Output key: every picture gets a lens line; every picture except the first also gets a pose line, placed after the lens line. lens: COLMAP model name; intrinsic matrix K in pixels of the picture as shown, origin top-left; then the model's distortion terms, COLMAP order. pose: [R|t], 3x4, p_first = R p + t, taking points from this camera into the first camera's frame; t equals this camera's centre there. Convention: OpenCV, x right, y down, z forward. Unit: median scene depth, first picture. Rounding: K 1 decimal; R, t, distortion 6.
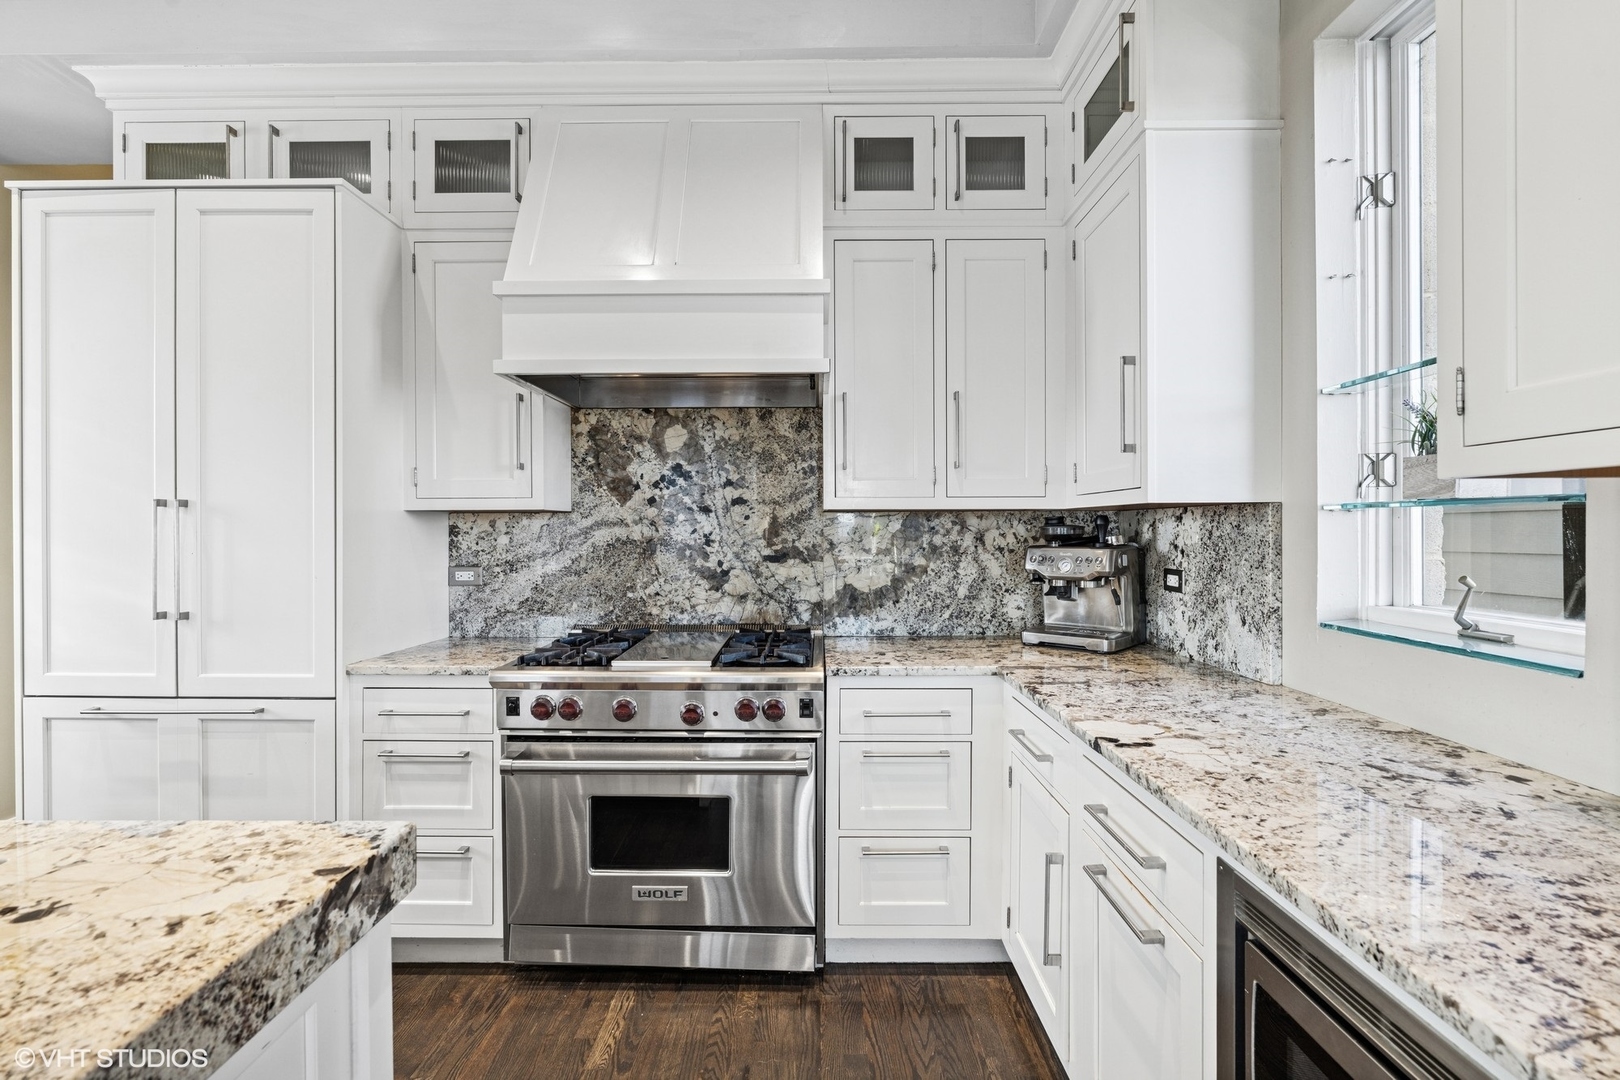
lens RADIAL K [[733.0, 0, 814.3], [0, 733.0, 533.6], [0, 0, 1]] dist [-0.000531, 0.001507]
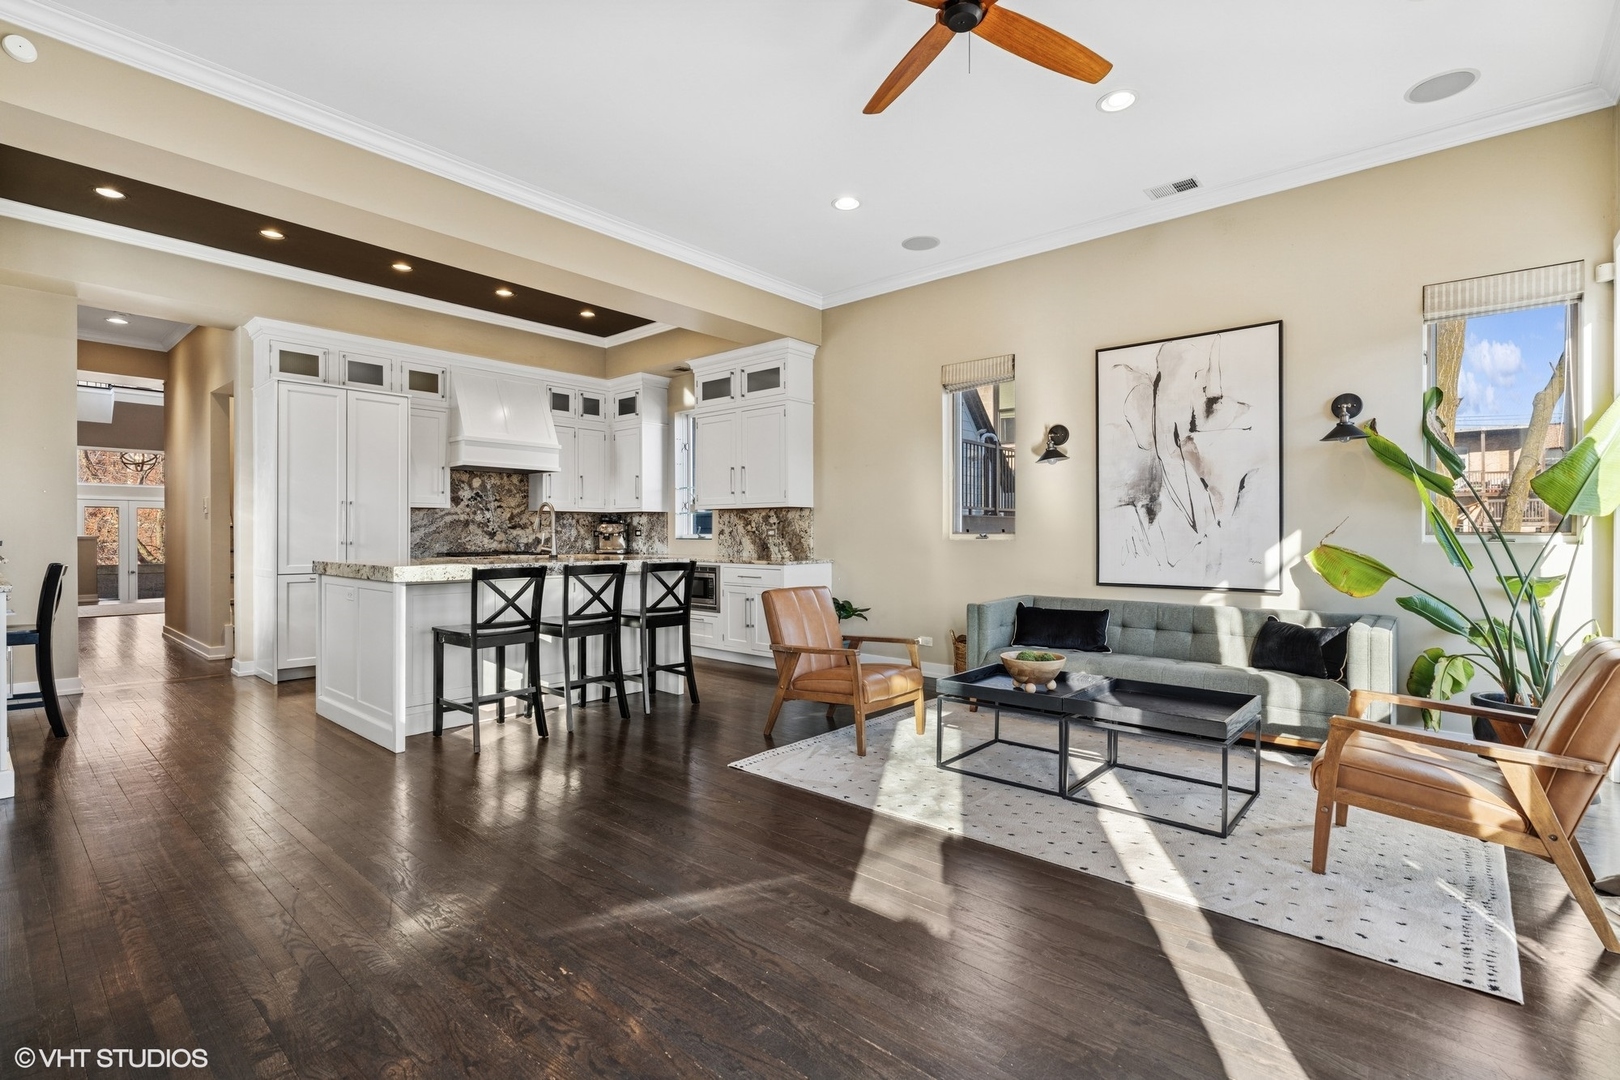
lens RADIAL K [[723.8, 0, 794.4], [0, 723.8, 535.6], [0, 0, 1]] dist [0.003351, 0.001192]
pose [[0.661598, 0.000461, 0.749858, -1.409870], [-0.000778, 1.000000, 0.000071, 0.062888], [-0.749858, -0.000631, 0.661599, -1.627589]]
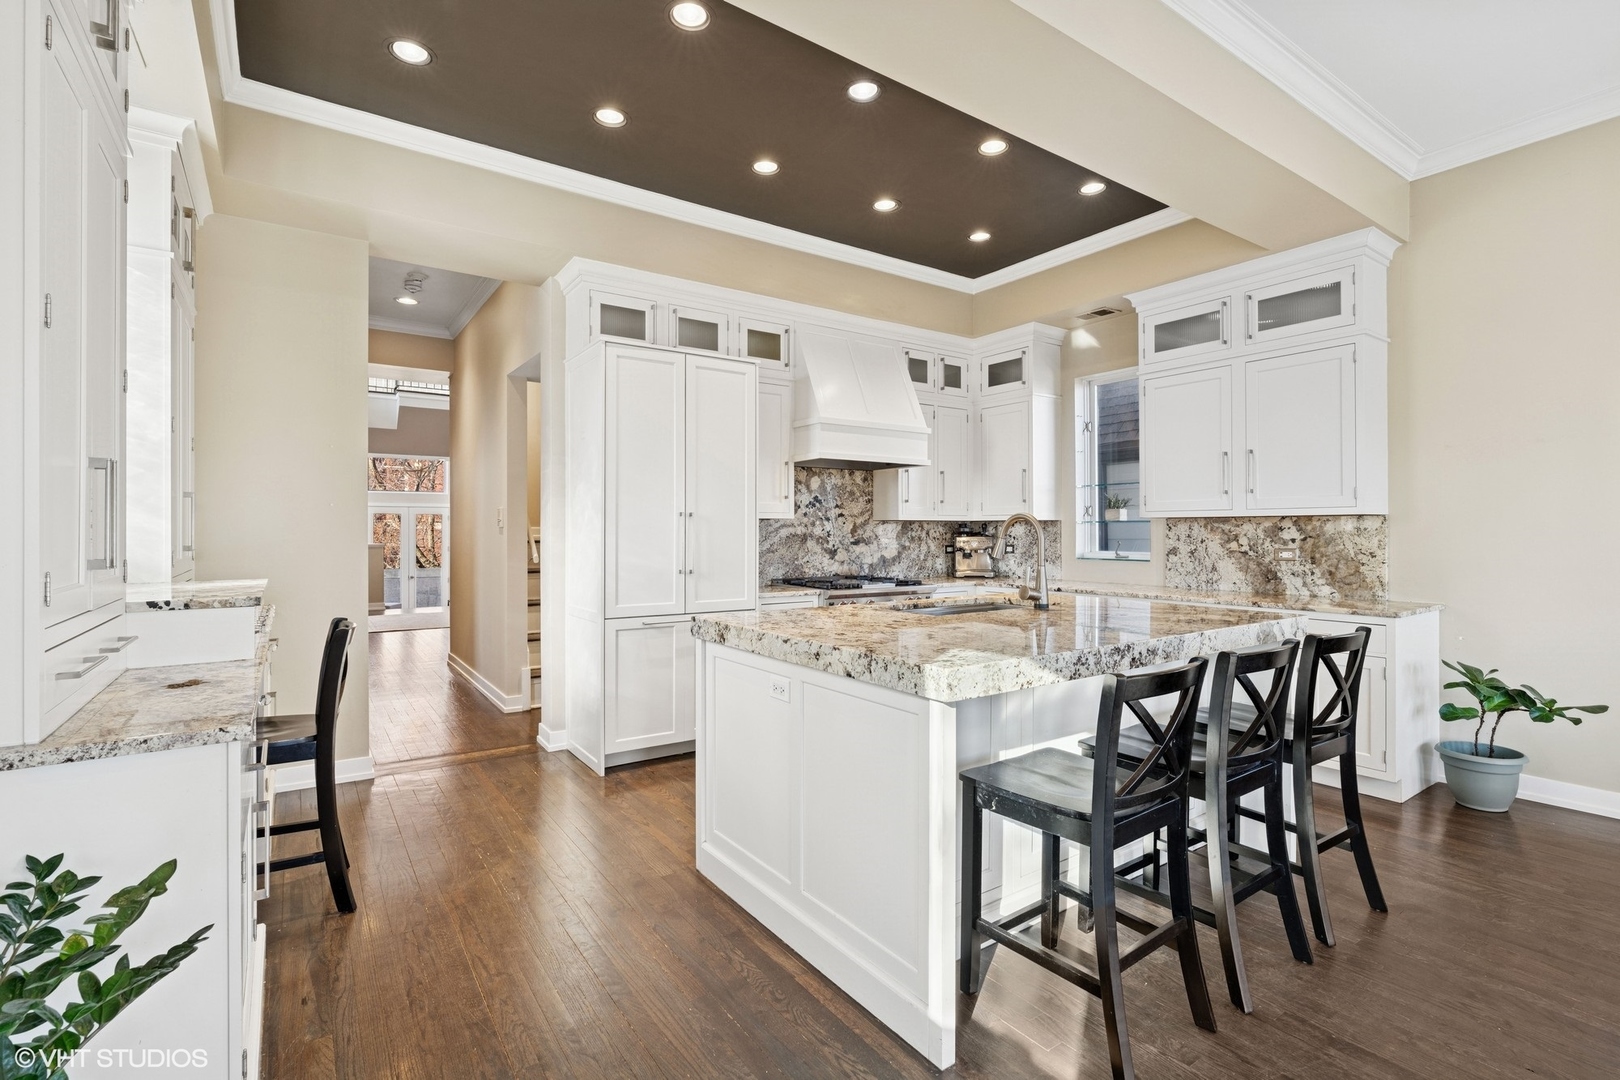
lens RADIAL K [[733.0, 0, 814.3], [0, 733.0, 533.6], [0, 0, 1]] dist [-0.000531, 0.001507]
pose [[0.816013, 0.000271, 0.578033, -1.340116], [-0.000029, 1.000000, -0.000427, 0.008038], [-0.578033, 0.000332, 0.816013, -0.616370]]
